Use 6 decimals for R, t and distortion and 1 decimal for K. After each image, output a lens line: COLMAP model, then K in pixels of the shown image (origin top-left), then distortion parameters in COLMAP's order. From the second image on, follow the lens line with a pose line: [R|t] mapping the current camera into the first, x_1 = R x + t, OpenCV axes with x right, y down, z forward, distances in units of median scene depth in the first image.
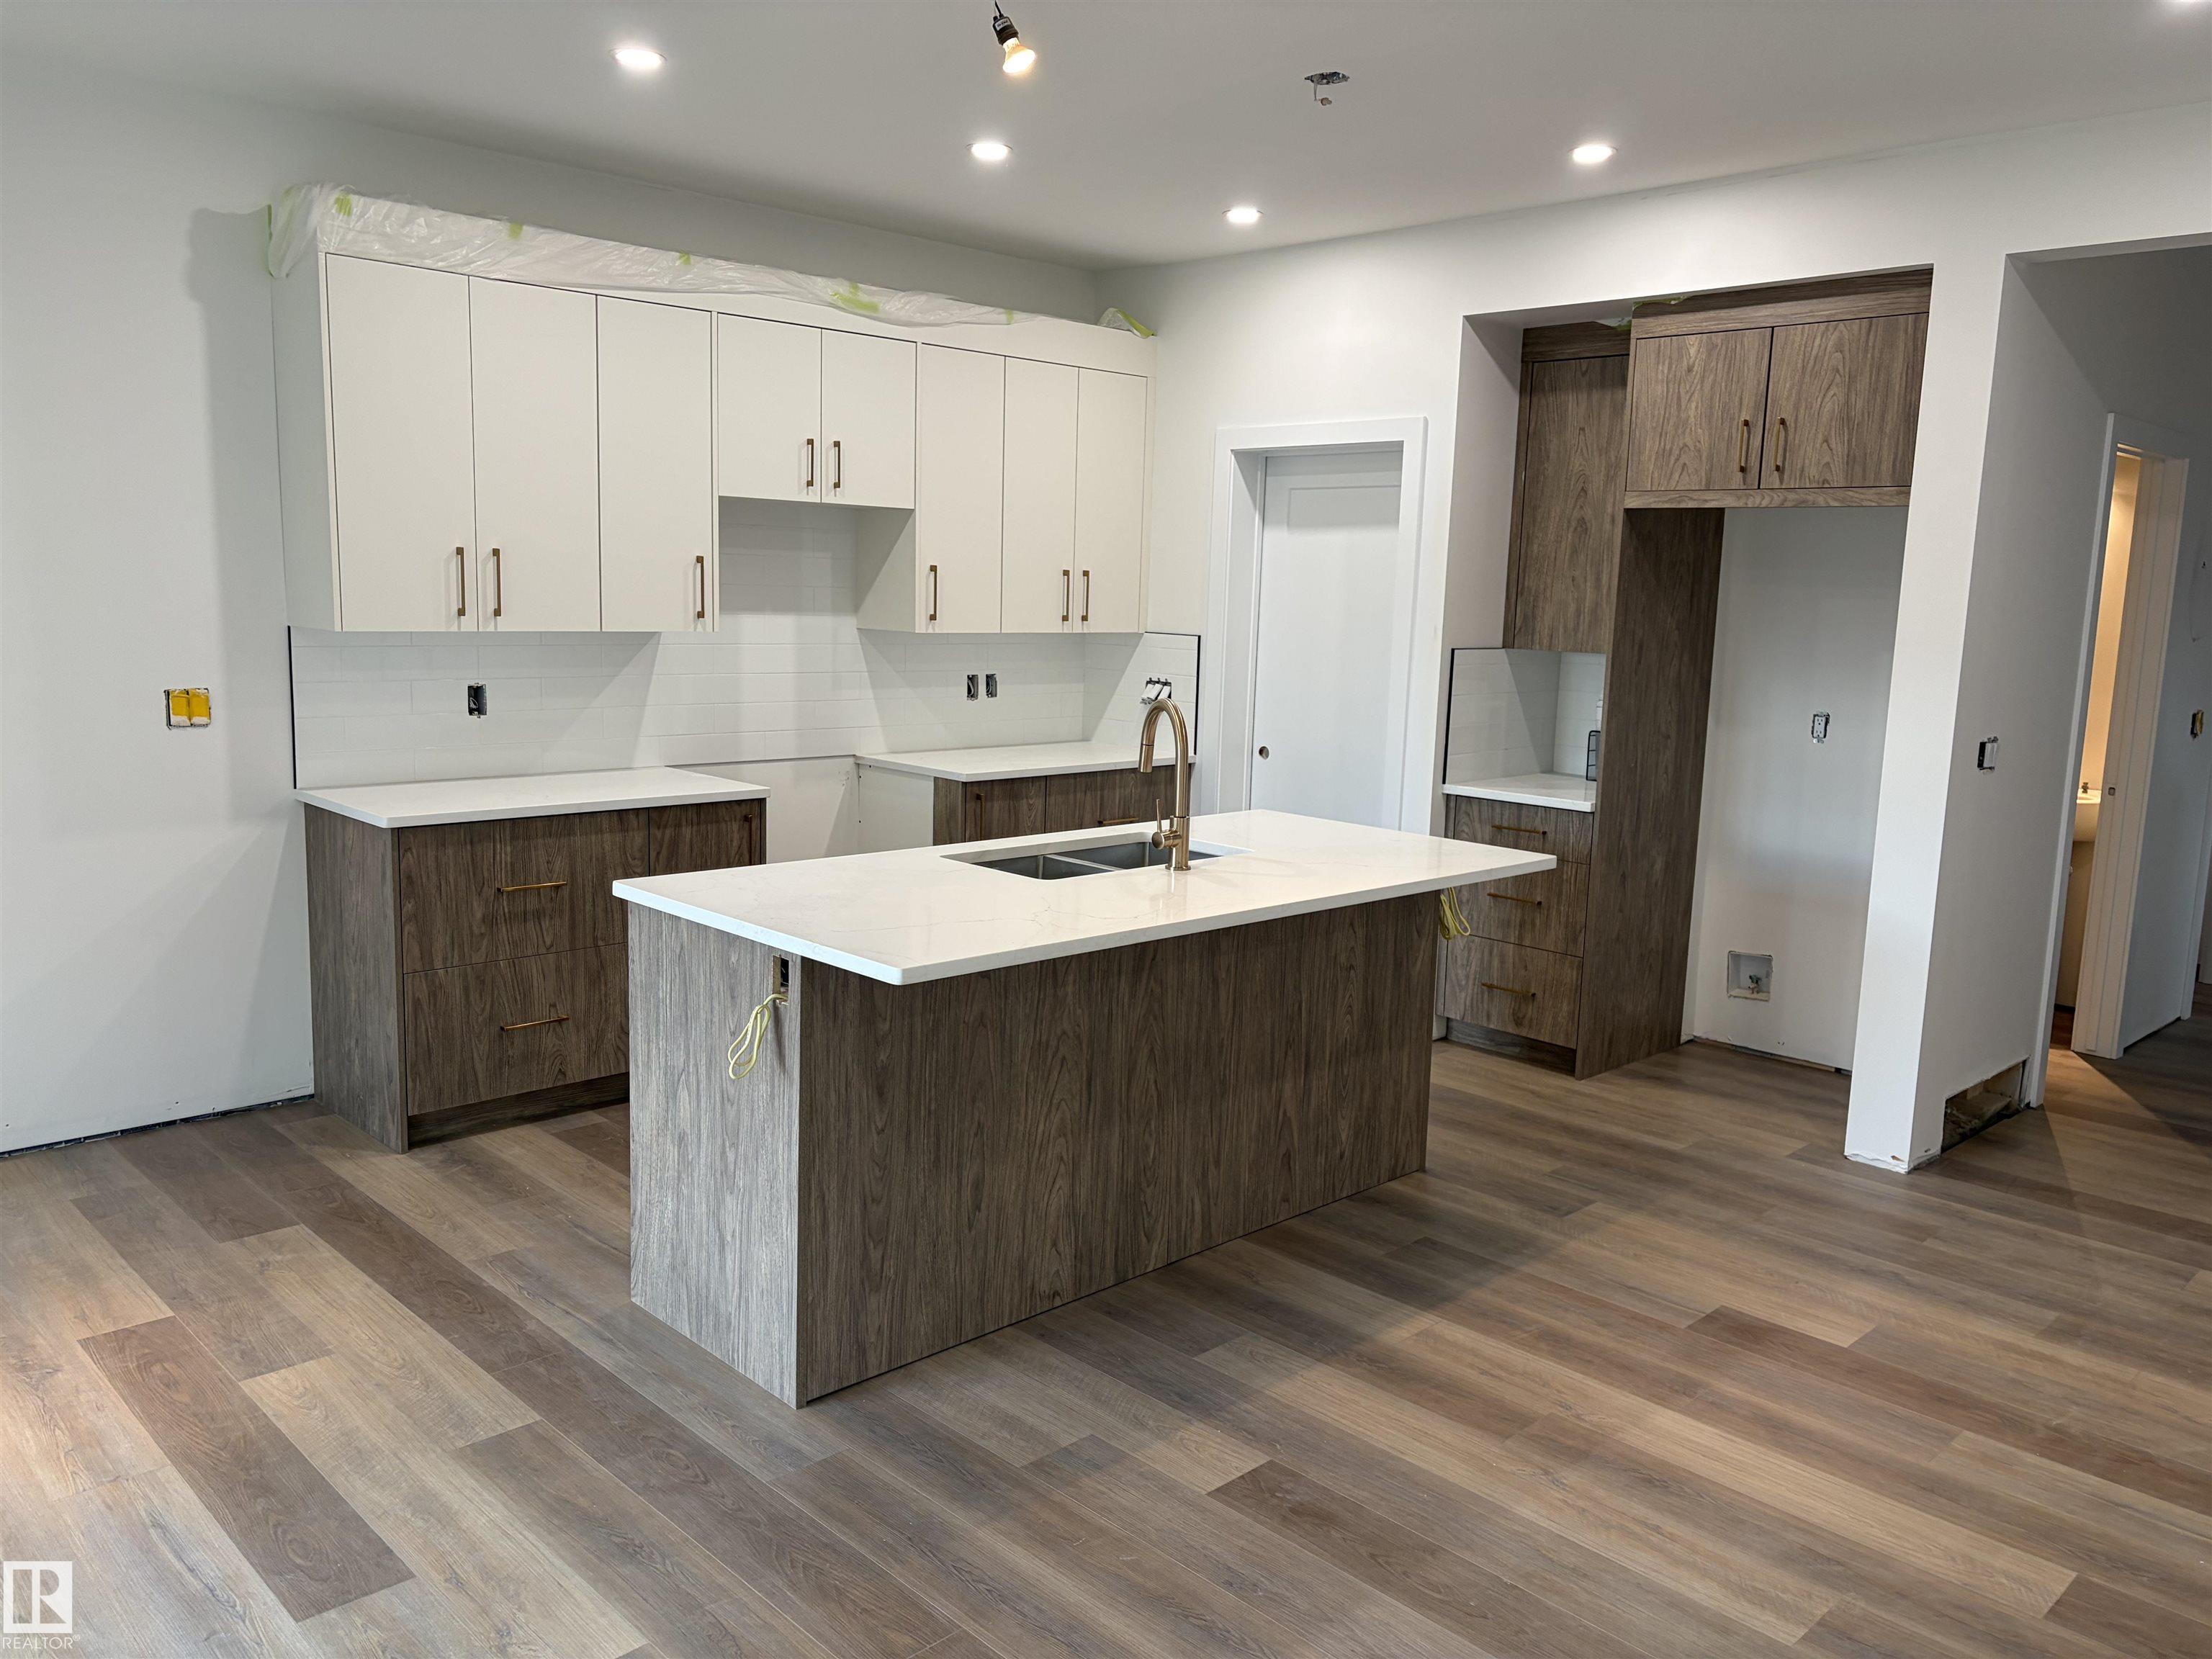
lens RADIAL K [[1664.7, 0, 1112.7], [0, 1664.7, 828.1], [0, 0, 1]] dist [0.053203, -0.057376]
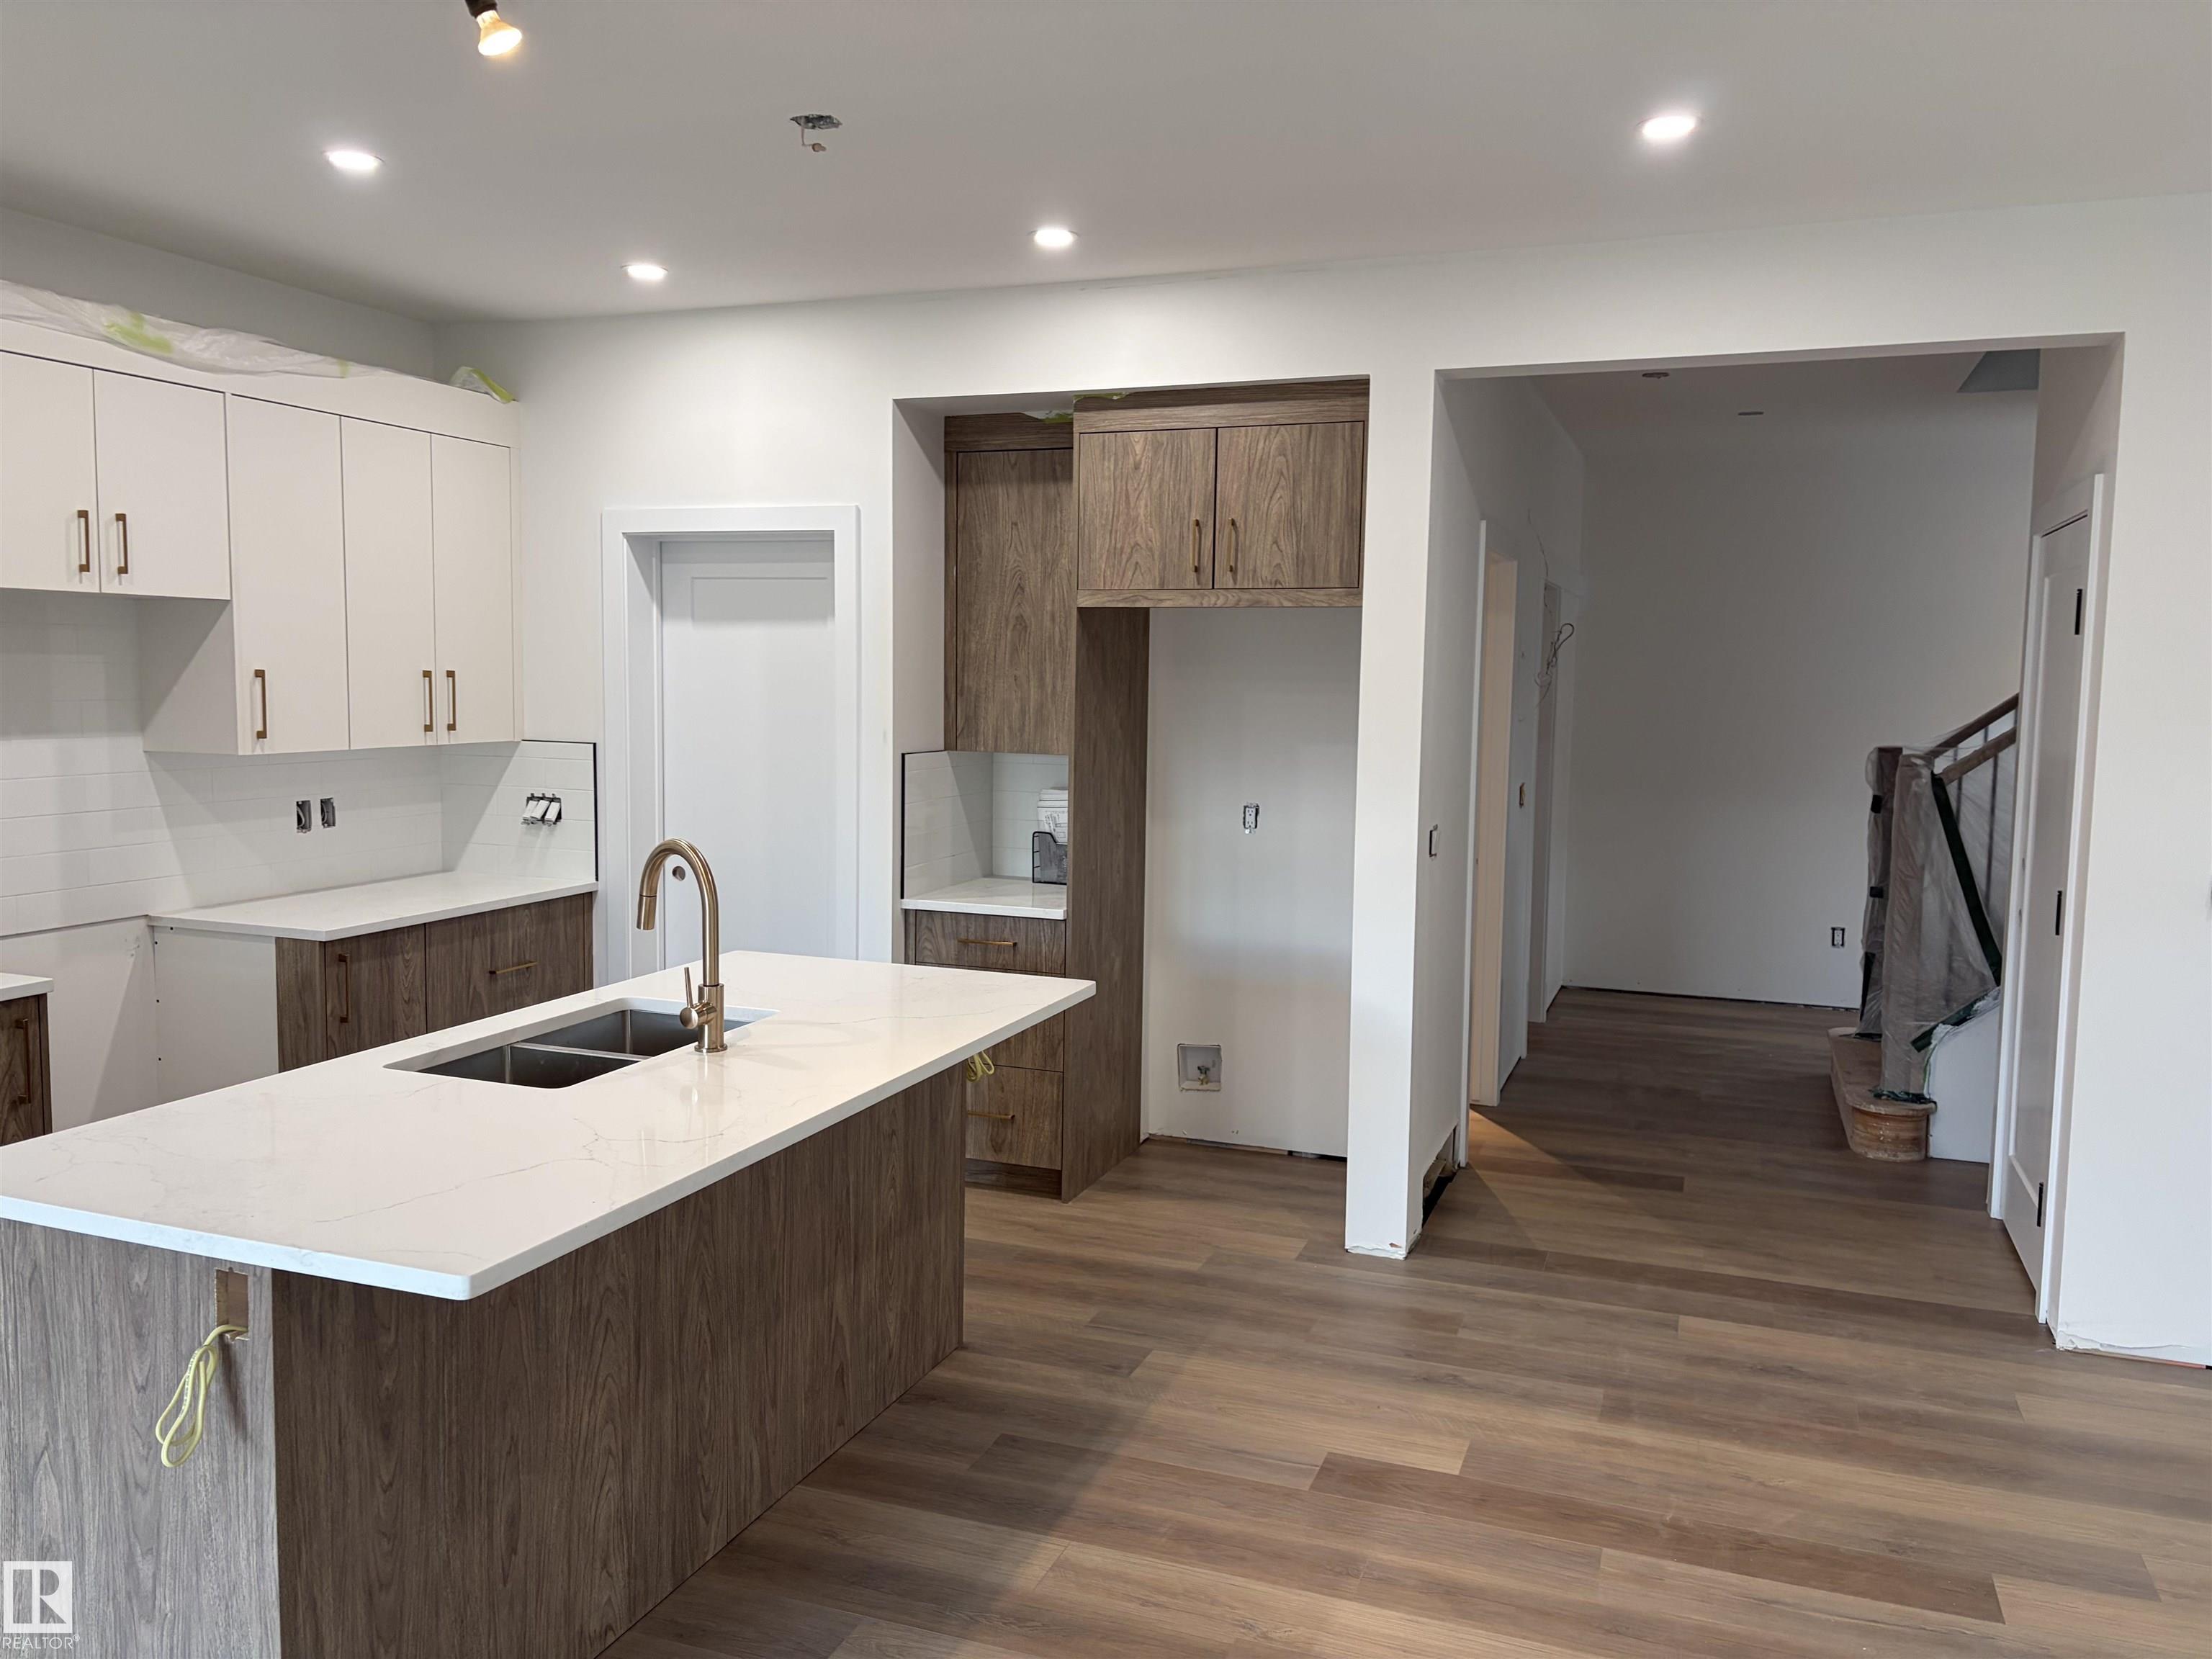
lens RADIAL K [[1664.7, 0, 1099.3], [0, 1664.7, 825.6], [0, 0, 1]] dist [0.053203, -0.057376]
pose [[0.906822, -0.054578, 0.417966, -0.123058], [0.073602, 0.996851, -0.029520, -0.046317], [-0.415039, 0.057532, 0.907983, 0.170069]]
